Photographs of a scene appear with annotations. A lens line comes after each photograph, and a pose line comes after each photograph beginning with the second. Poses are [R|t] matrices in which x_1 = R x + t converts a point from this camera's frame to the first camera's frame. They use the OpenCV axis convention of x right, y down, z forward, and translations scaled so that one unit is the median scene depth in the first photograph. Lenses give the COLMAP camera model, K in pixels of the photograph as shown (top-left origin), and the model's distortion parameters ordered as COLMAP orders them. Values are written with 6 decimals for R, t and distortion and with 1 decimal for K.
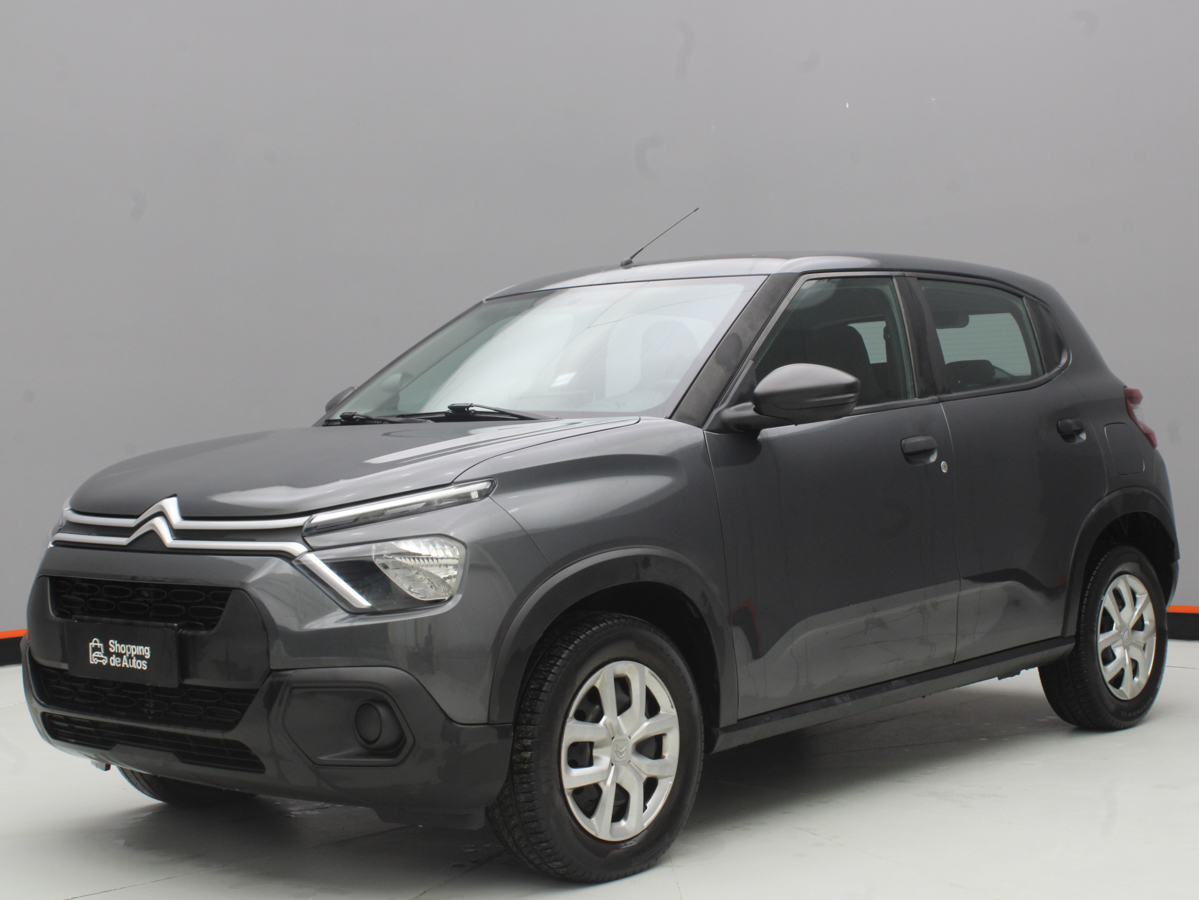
lens RADIAL K [[1872.2, 0, 599.5], [0, 1872.2, 450.0], [0, 0, 1]] dist [-0.056535, 0.001408]
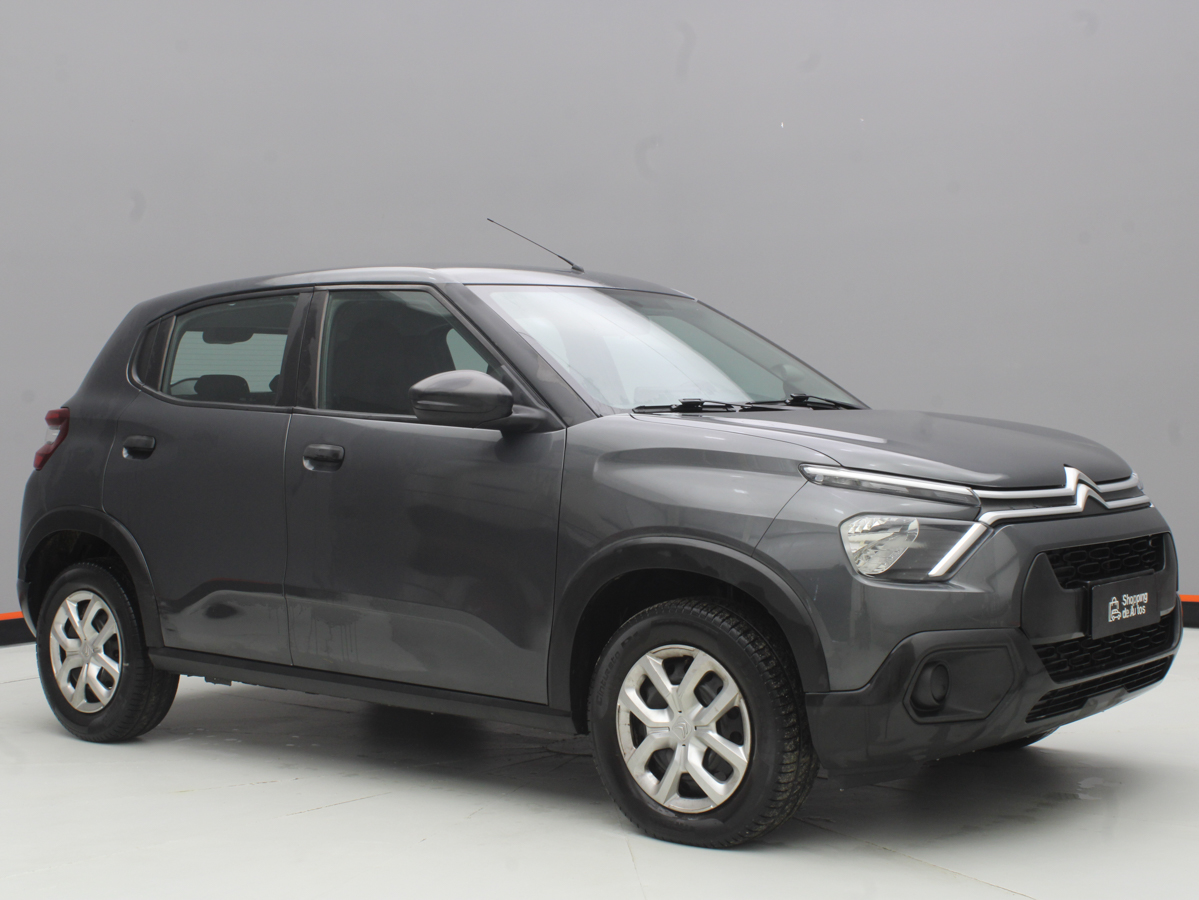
lens RADIAL K [[1730.3, 0, 599.5], [0, 1730.3, 450.0], [0, 0, 1]] dist [-0.000041, -0.004924]
pose [[-0.027837, 0.010147, 0.999561, -1.257281], [0.032933, 0.999415, -0.009228, 0.015981], [-0.999070, 0.032662, -0.028154, 1.320320]]
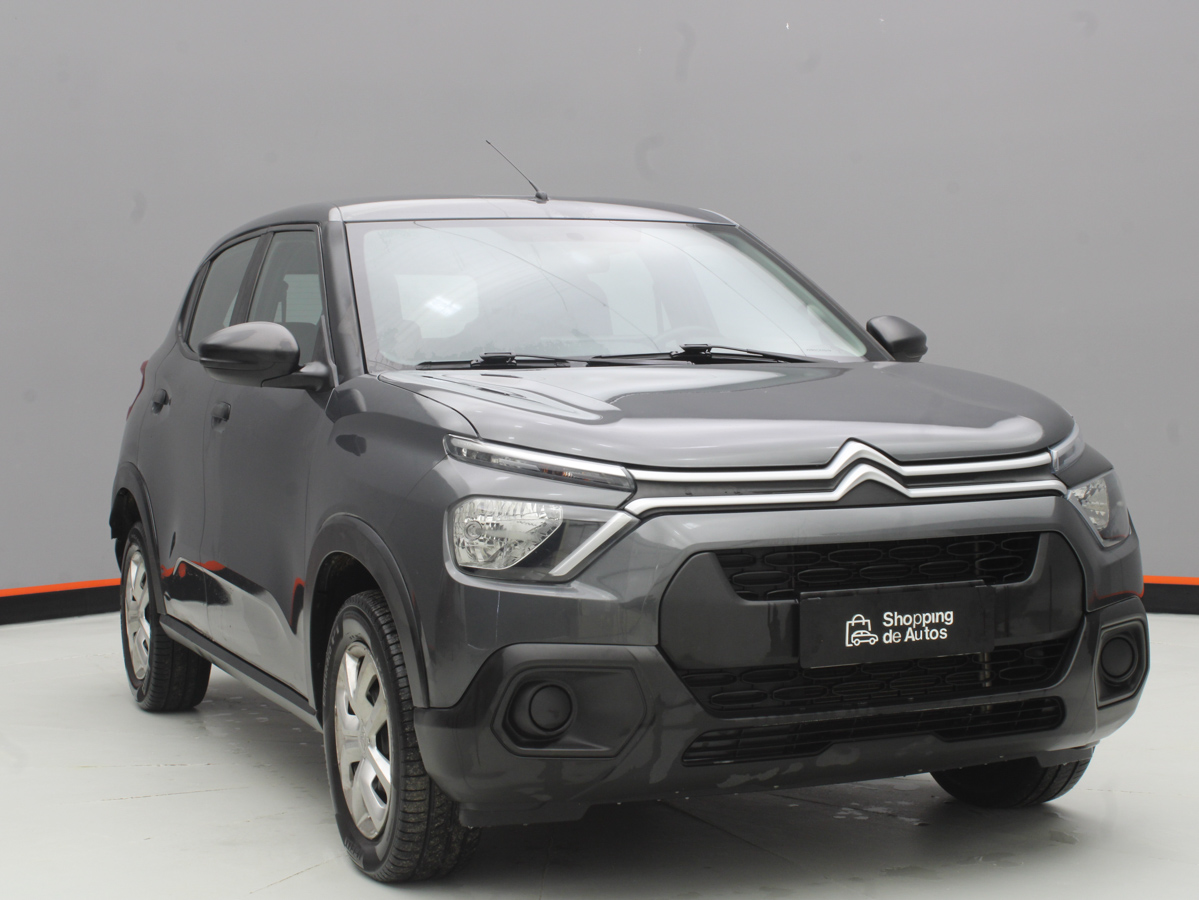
lens RADIAL K [[2059.6, 0, 599.5], [0, 2059.6, 450.0], [0, 0, 1]] dist [0.010573, 0.011101]
pose [[0.430297, -0.016336, 0.902539, -1.130766], [0.021473, 0.999739, 0.007858, 0.019688], [-0.902432, 0.015999, 0.430535, 0.712666]]
